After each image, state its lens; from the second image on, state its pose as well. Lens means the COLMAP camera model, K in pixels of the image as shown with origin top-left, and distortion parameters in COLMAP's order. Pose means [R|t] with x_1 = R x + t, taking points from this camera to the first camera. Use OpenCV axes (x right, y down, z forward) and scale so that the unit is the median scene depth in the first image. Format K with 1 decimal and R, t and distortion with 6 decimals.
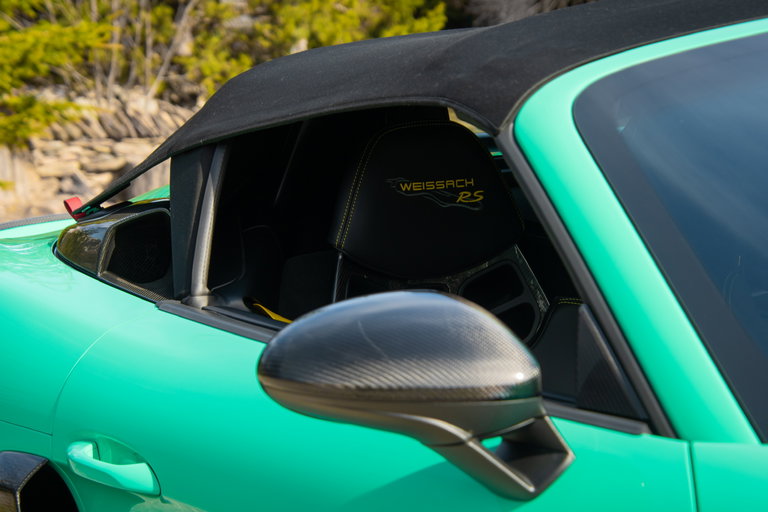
lens RADIAL K [[2270.7, 0, 382.7], [0, 2270.7, 256.2], [0, 0, 1]] dist [1.050182, 0.000000]
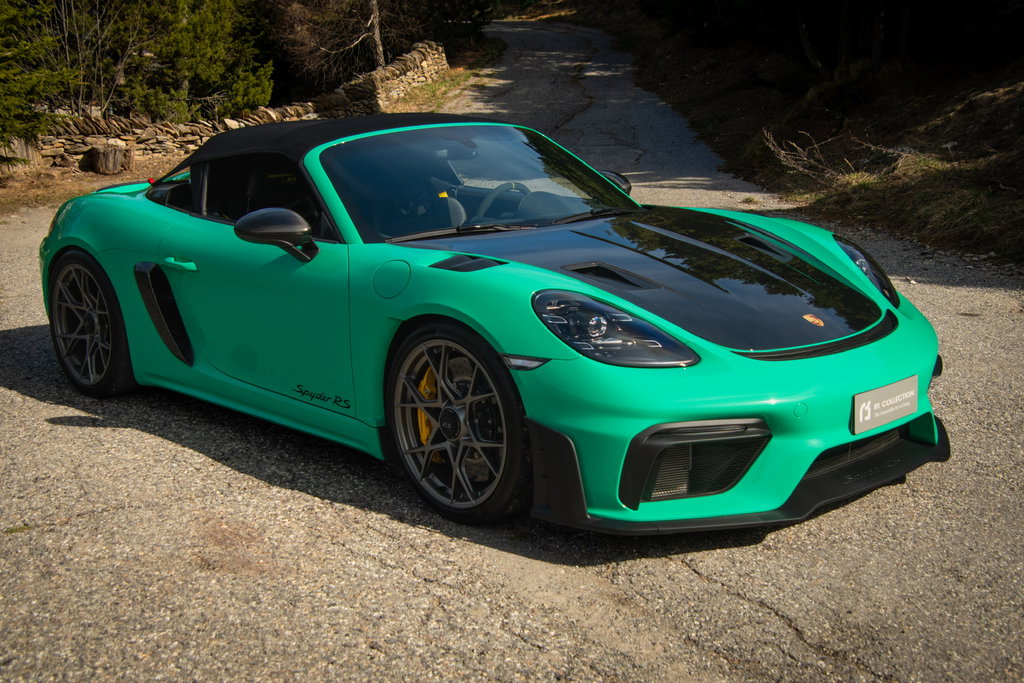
lens RADIAL K [[1352.6, 0, 513.6], [0, 1352.6, 343.7], [0, 0, 1]] dist [0.165811, 0.000000]
pose [[0.980283, -0.025808, 0.195906, -0.004668], [0.005388, 0.994557, 0.104054, 0.000620], [-0.197525, -0.100947, 0.975086, -0.119705]]
